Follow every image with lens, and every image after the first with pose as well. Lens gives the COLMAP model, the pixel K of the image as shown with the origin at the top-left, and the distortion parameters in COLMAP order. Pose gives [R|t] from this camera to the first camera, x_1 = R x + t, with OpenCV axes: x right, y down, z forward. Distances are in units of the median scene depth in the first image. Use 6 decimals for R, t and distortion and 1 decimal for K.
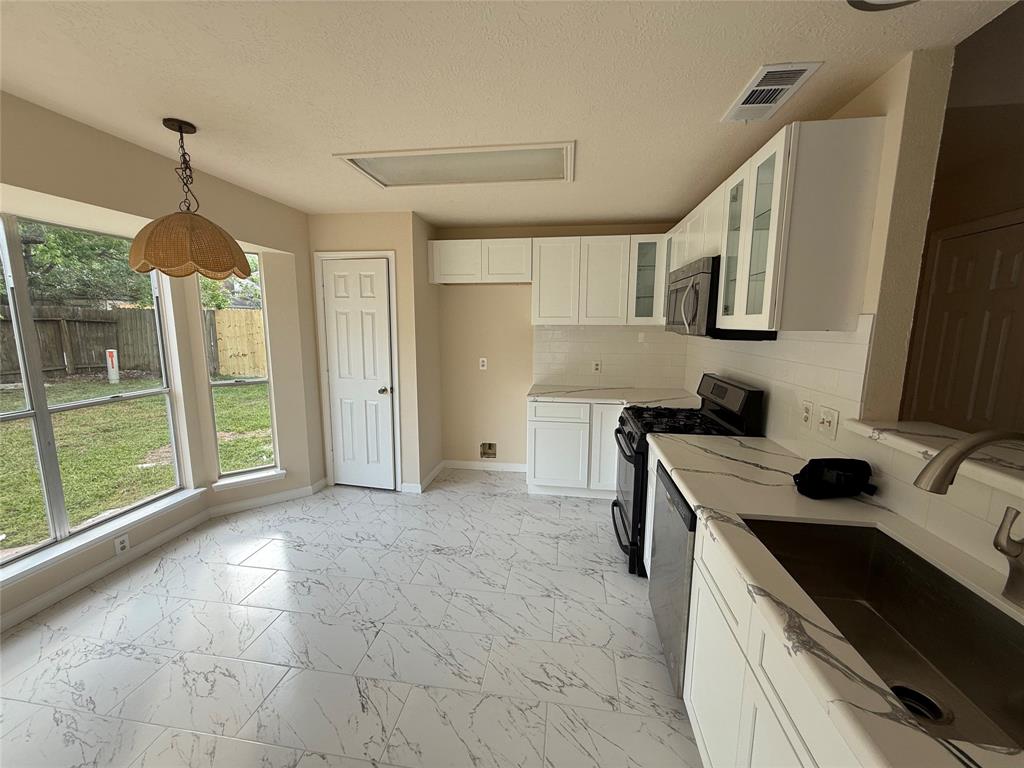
lens RADIAL K [[408.3, 0, 509.1], [0, 408.3, 383.3], [0, 0, 1]] dist [-0.001013, 0.000356]
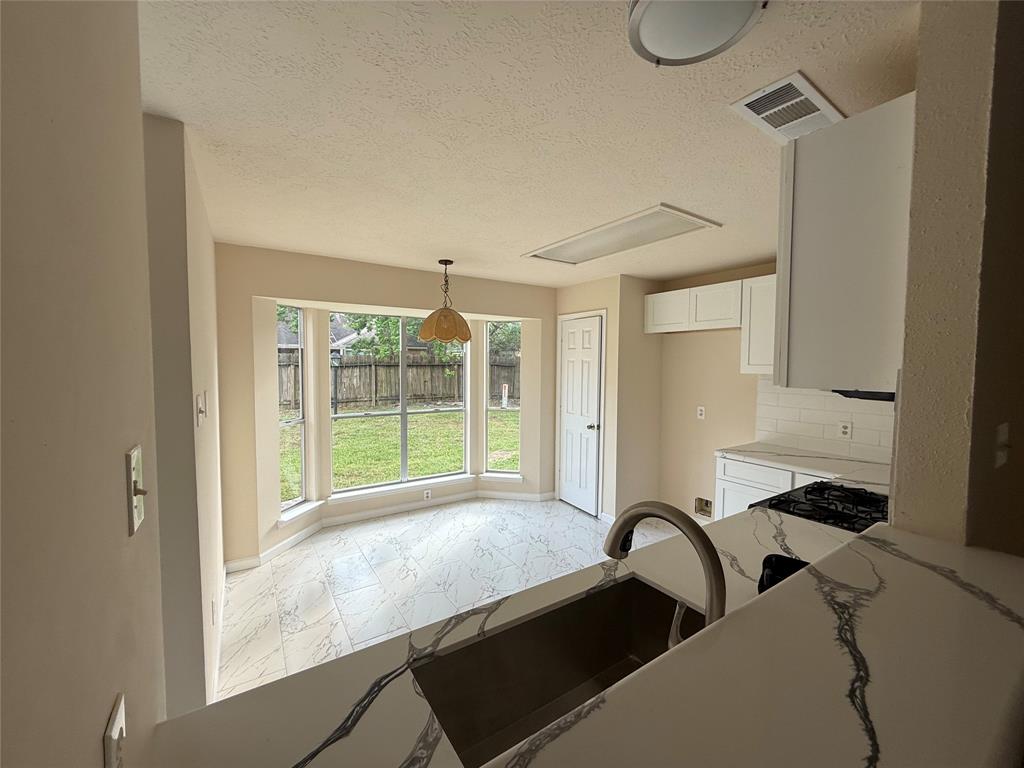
lens RADIAL K [[408.3, 0, 509.1], [0, 408.3, 383.3], [0, 0, 1]] dist [-0.001013, 0.000356]
pose [[0.667114, 0.037026, -0.744035, 0.406821], [-0.116454, 0.991668, -0.055066, -0.013543], [0.735797, 0.123381, 0.665868, 0.032184]]
